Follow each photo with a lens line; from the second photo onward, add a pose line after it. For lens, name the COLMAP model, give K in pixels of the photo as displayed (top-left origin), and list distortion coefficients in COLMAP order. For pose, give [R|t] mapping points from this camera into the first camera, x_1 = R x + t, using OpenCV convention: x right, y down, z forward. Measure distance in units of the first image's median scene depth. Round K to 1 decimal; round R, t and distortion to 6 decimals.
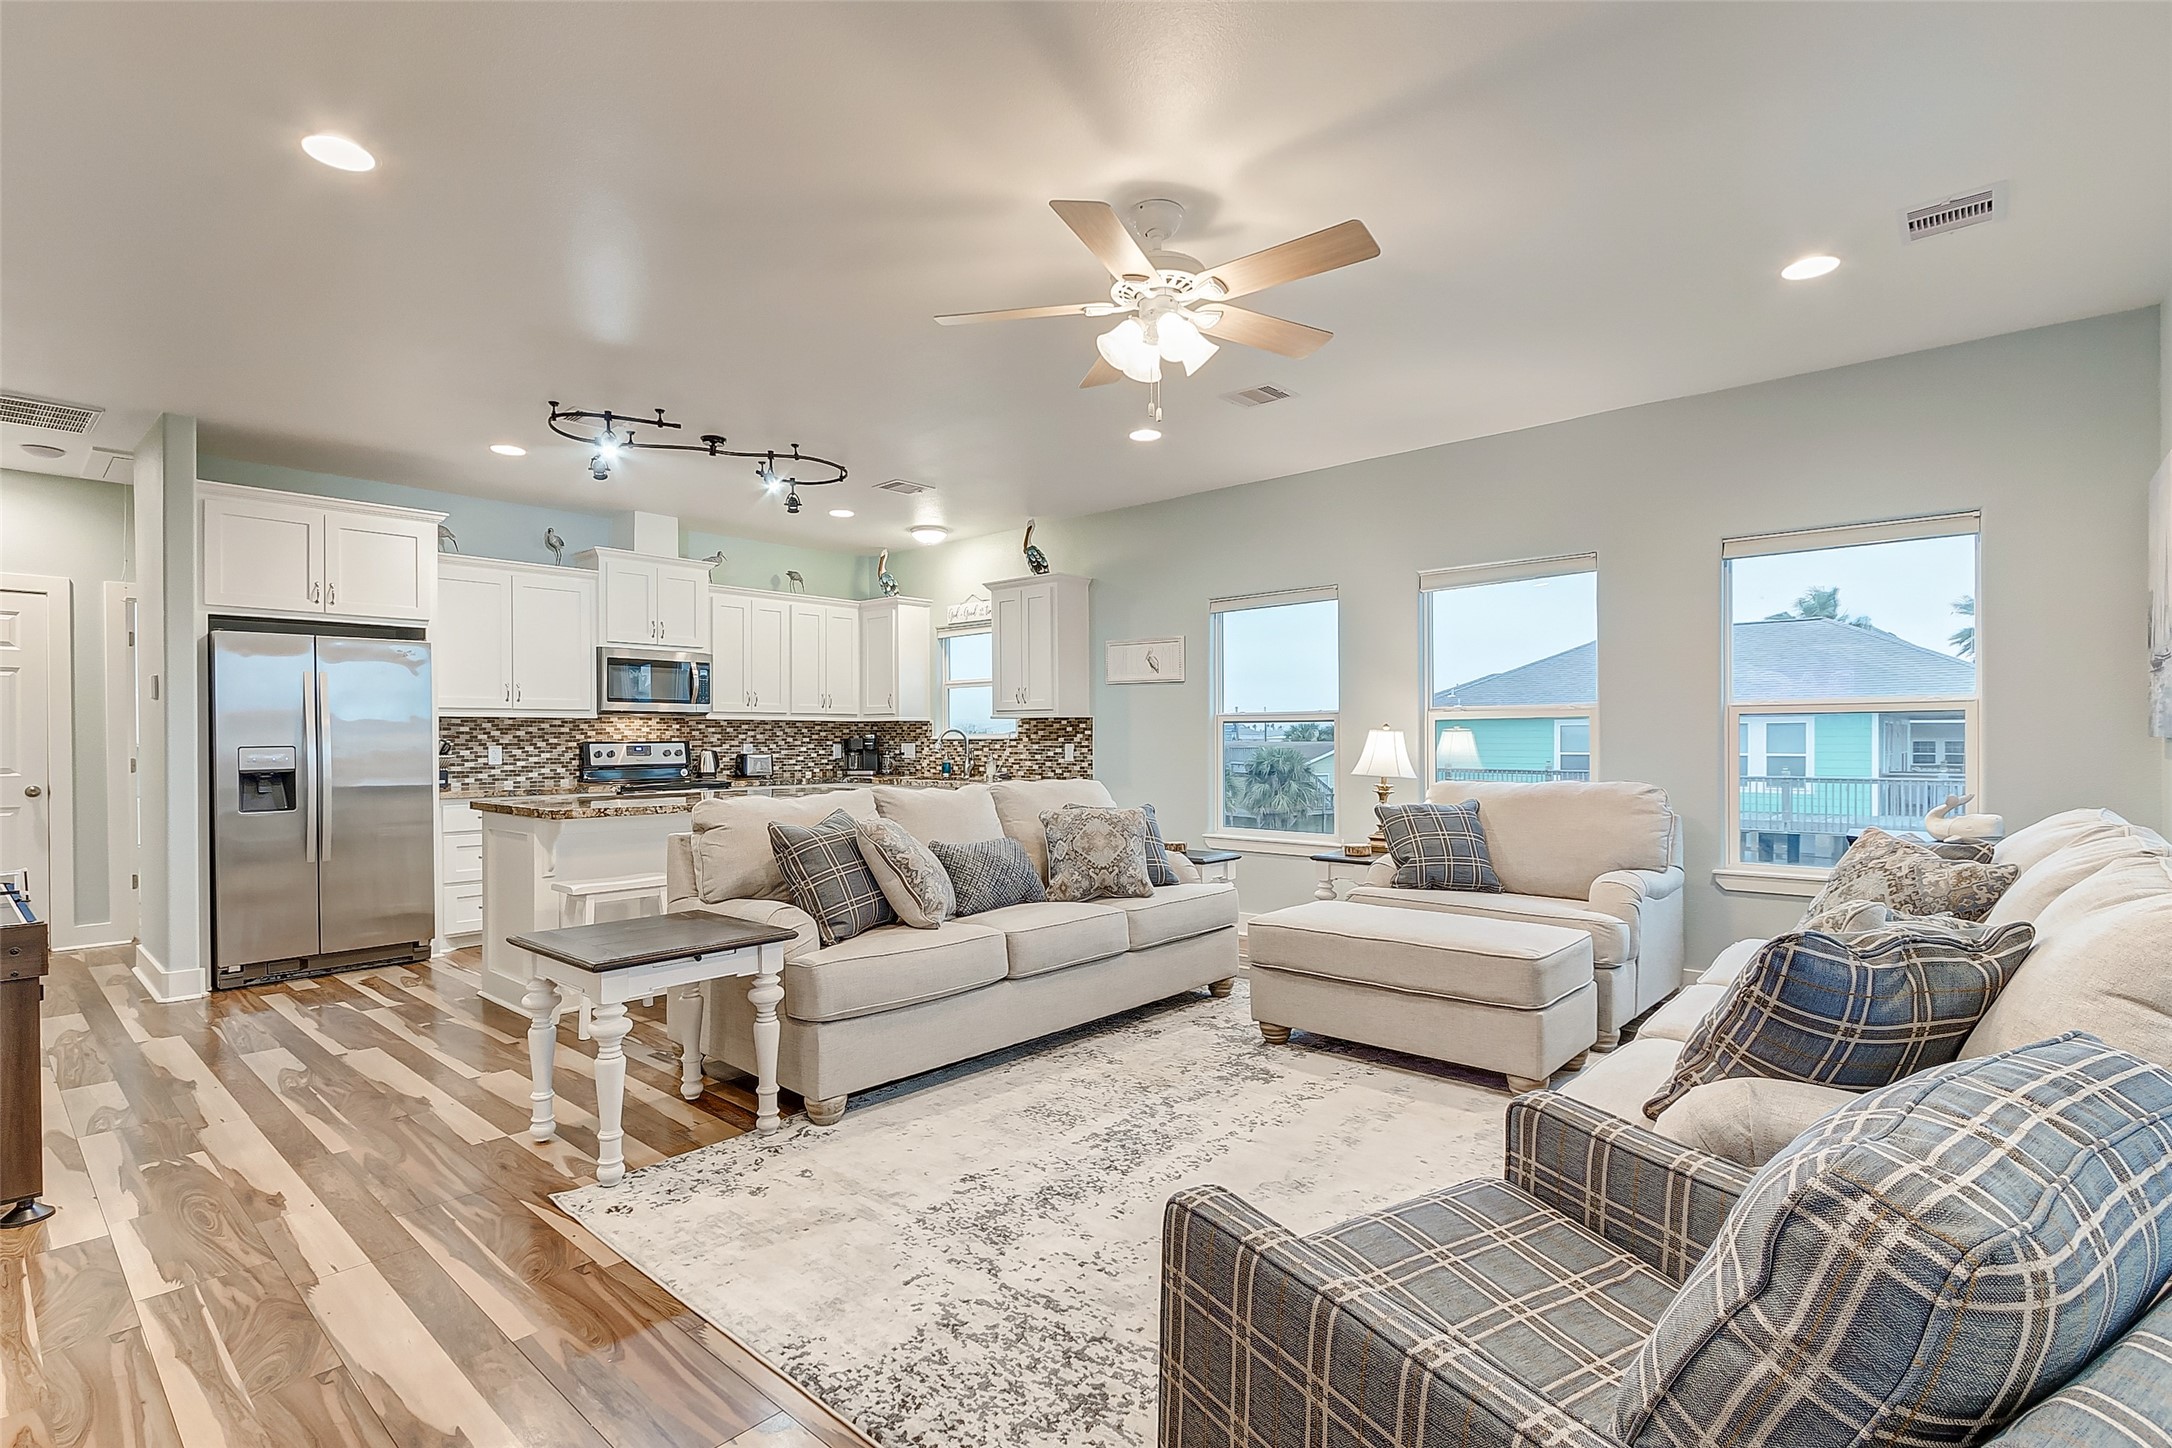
lens RADIAL K [[1033.2, 0, 1083.2], [0, 1033.2, 743.4], [0, 0, 1]] dist [0.000260, -0.002392]
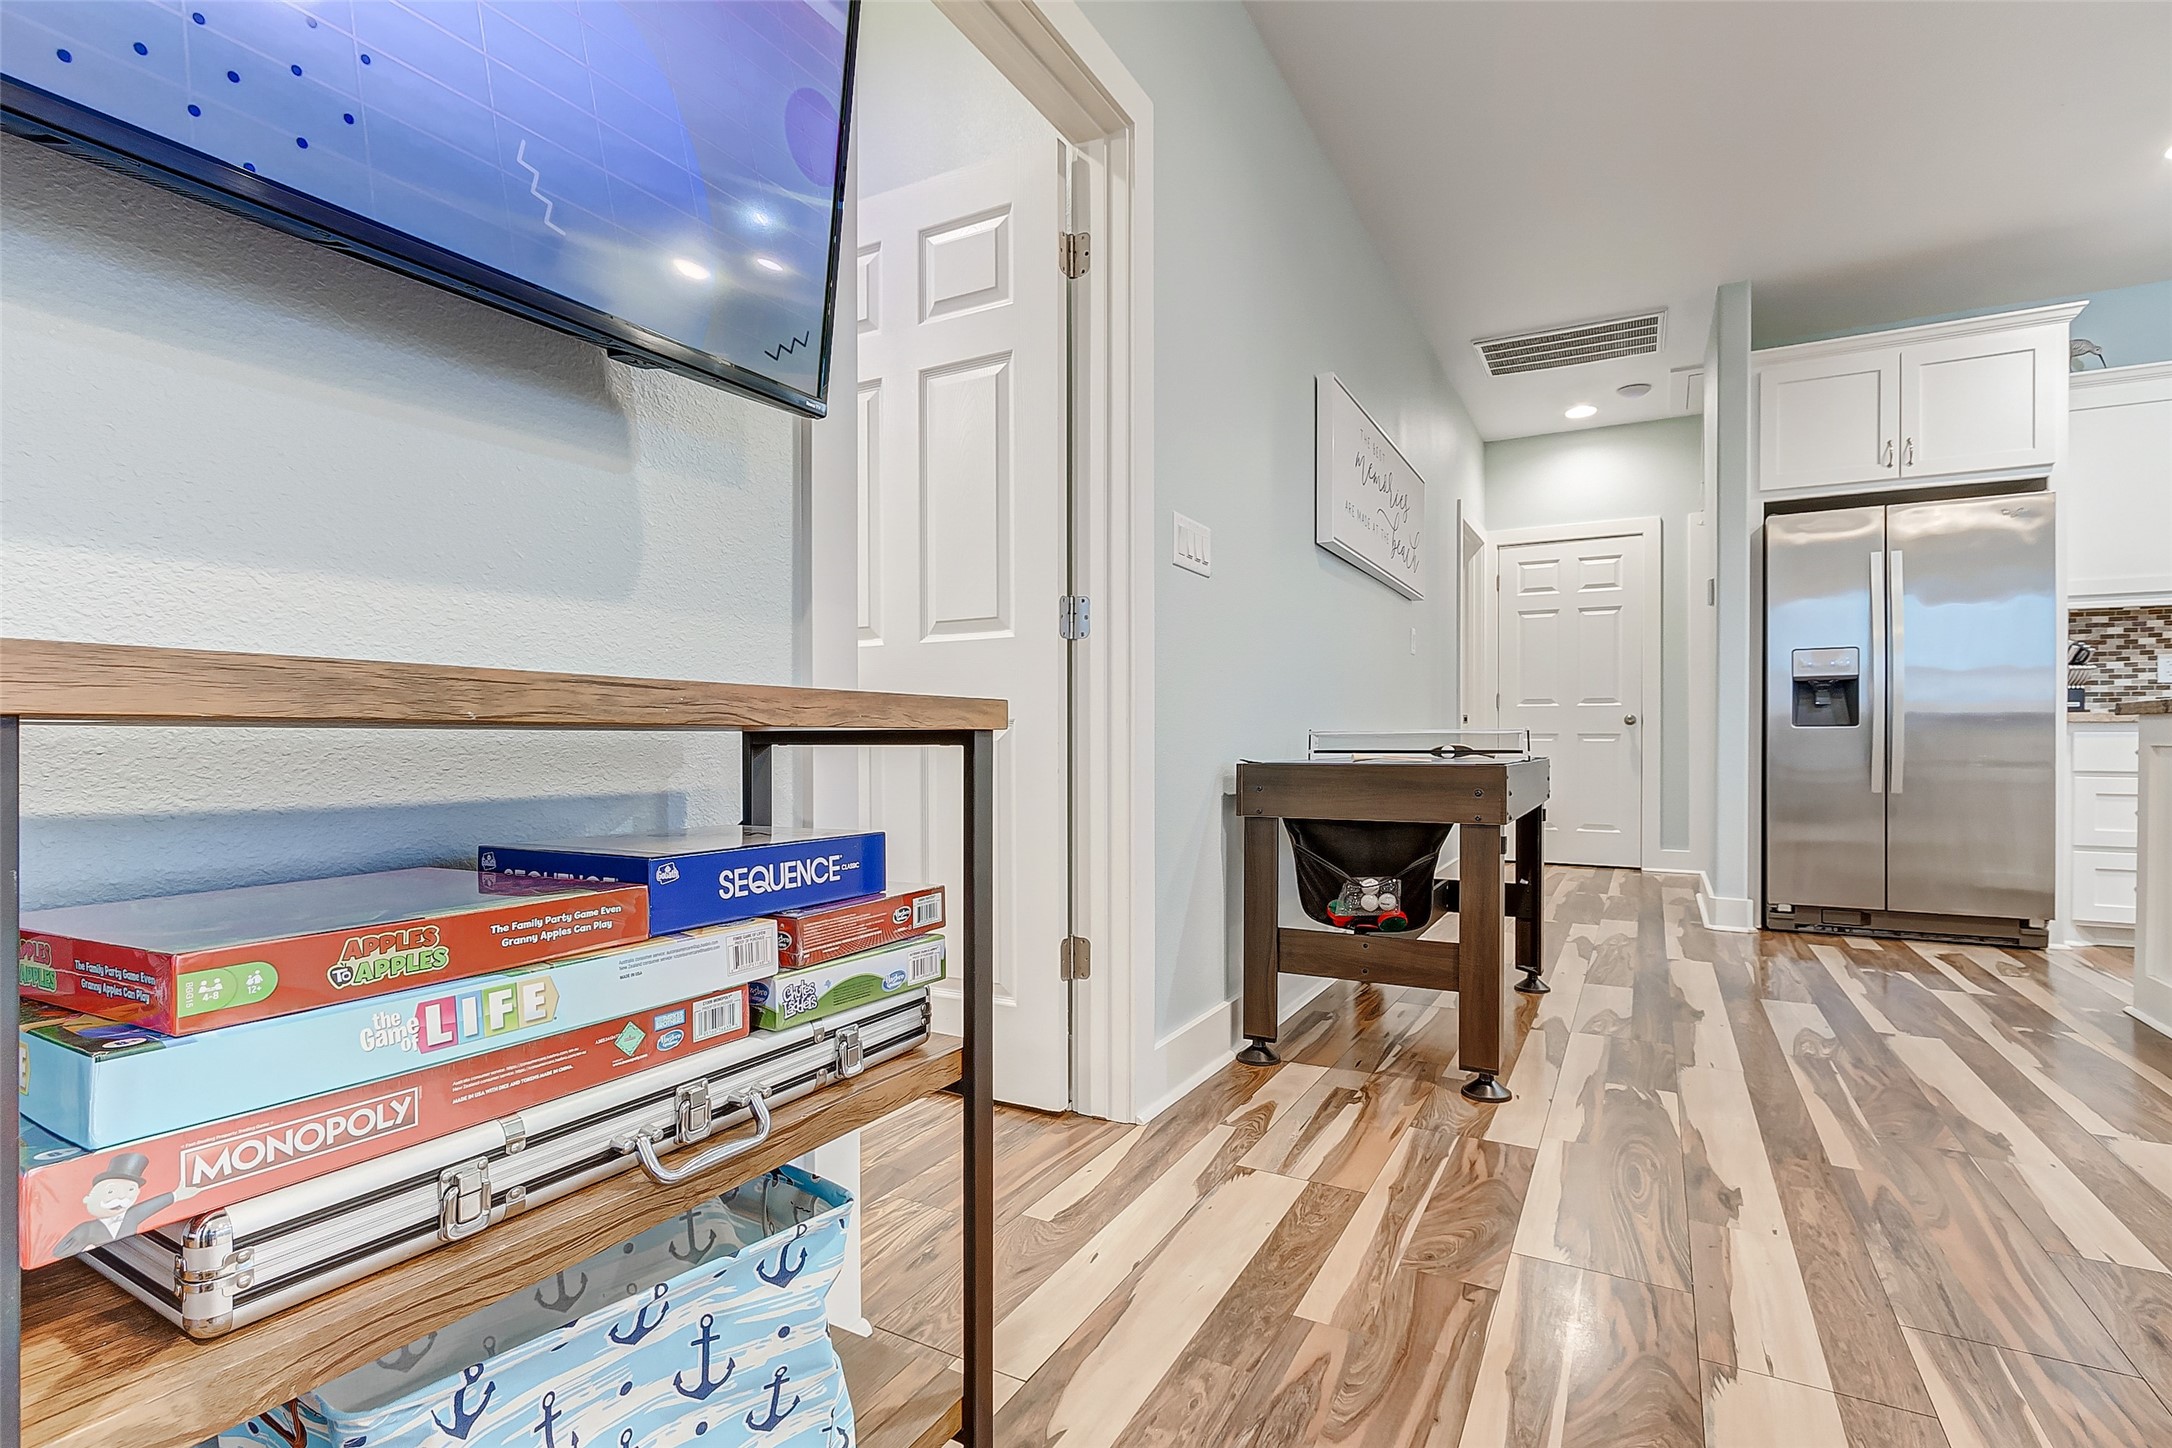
lens RADIAL K [[1033.2, 0, 1077.8], [0, 1033.2, 736.7], [0, 0, 1]] dist [0.000260, -0.002392]
pose [[0.232410, 0.010315, -0.972563, -0.112611], [-0.008693, 0.999926, 0.008528, 0.068505], [0.972579, 0.006473, 0.232482, 0.209010]]
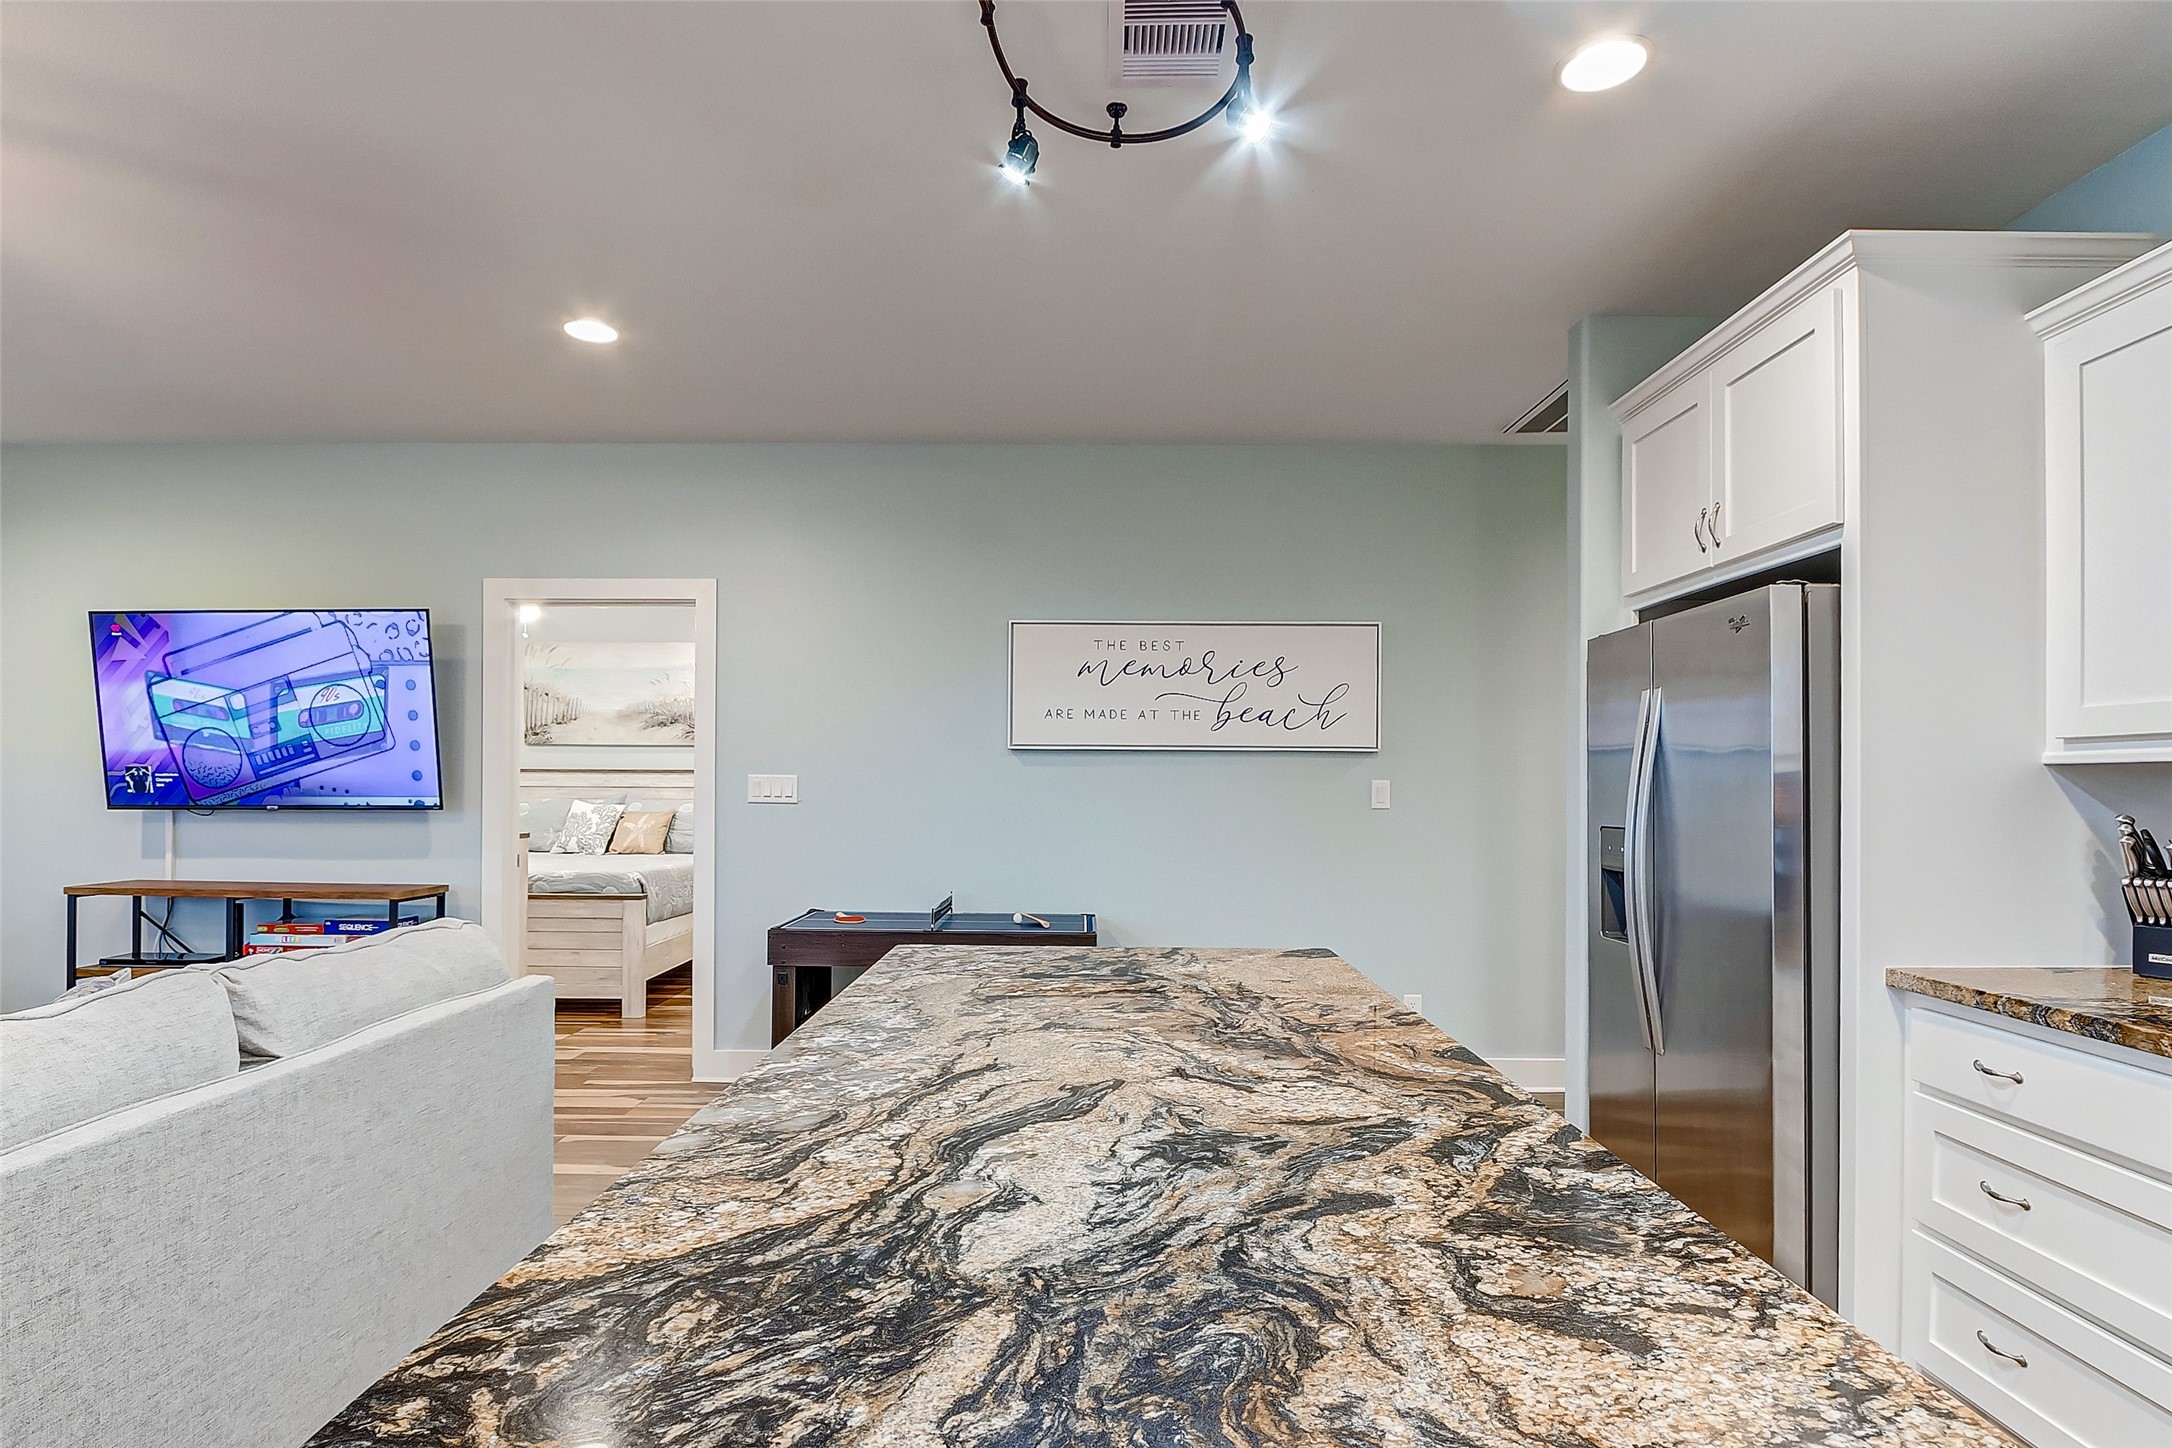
lens RADIAL K [[1118.3, 0, 1085.4], [0, 1118.3, 785.6], [0, 0, 1]] dist [-0.015656, -0.000857]
pose [[-0.750740, -0.004090, -0.660585, -0.145001], [-0.014266, 0.999848, 0.010023, -0.019353], [0.660443, 0.016948, -0.750685, 1.198362]]
